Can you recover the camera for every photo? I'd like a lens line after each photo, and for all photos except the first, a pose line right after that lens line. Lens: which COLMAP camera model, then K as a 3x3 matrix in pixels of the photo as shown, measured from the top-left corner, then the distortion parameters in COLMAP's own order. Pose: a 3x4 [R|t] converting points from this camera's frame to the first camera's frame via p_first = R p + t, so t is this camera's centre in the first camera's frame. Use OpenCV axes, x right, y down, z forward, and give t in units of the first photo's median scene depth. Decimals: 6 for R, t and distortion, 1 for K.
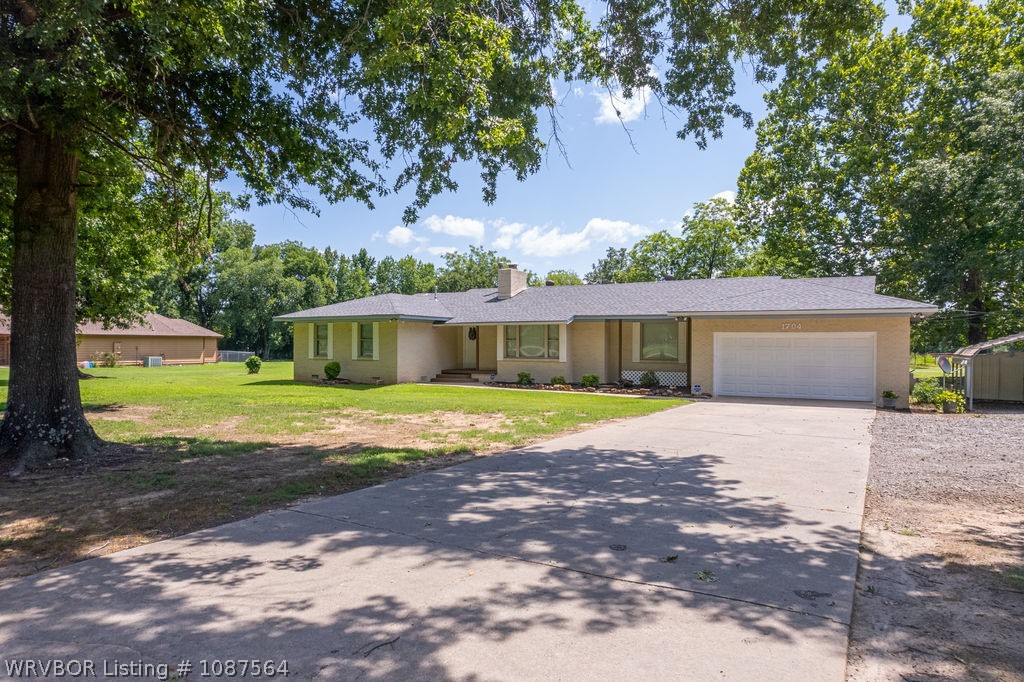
lens RADIAL K [[653.3, 0, 512.0], [0, 653.3, 341.0], [0, 0, 1]] dist [-0.074560, 0.067038]
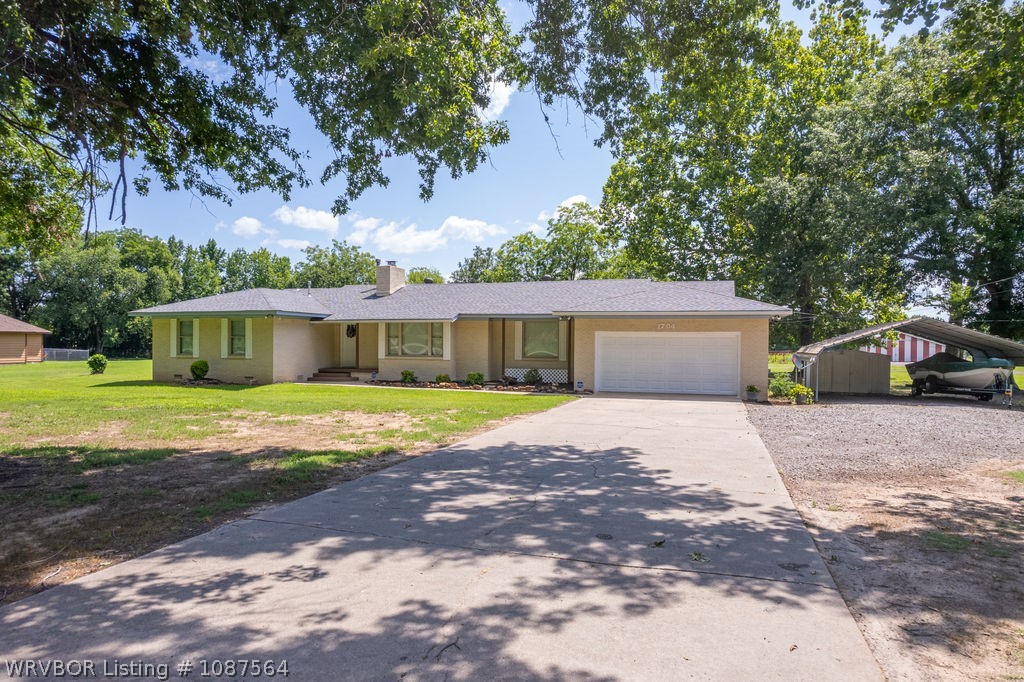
lens RADIAL K [[653.3, 0, 512.0], [0, 653.3, 341.0], [0, 0, 1]] dist [-0.074560, 0.067038]
pose [[0.975931, 0.002746, 0.218062, -0.059206], [-0.003484, 0.999989, 0.003002, -0.000411], [-0.218052, -0.003689, 0.975930, 0.001911]]
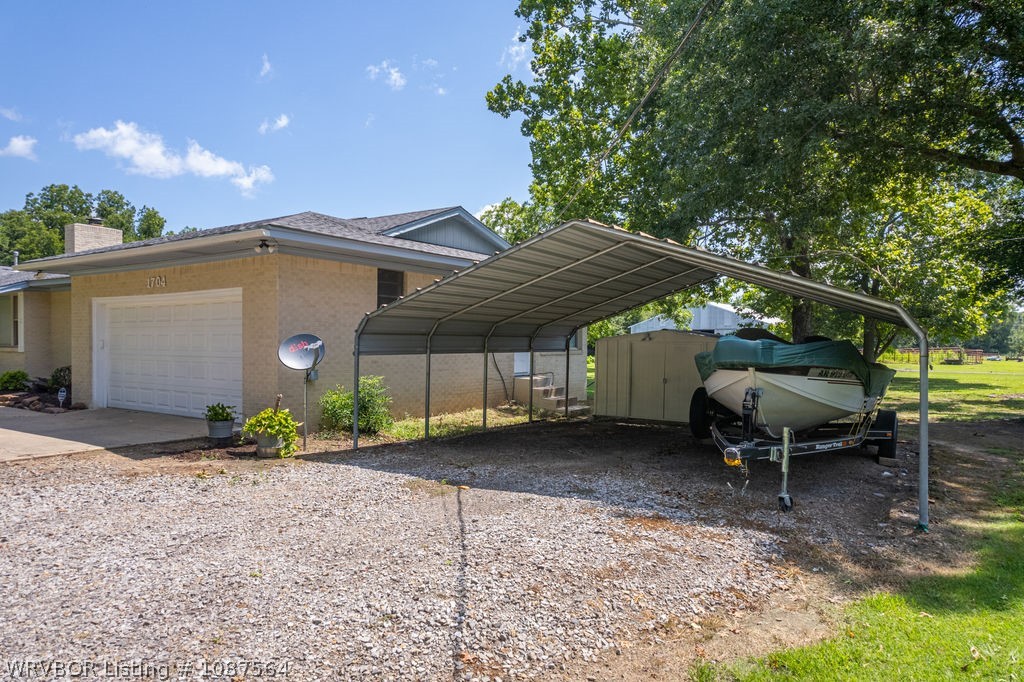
lens RADIAL K [[653.3, 0, 512.0], [0, 653.3, 341.0], [0, 0, 1]] dist [-0.074560, 0.067038]
pose [[0.997766, 0.000232, -0.066808, 0.846632], [-0.000311, 0.999999, -0.001170, 0.029968], [0.066807, 0.001189, 0.997765, 0.529342]]
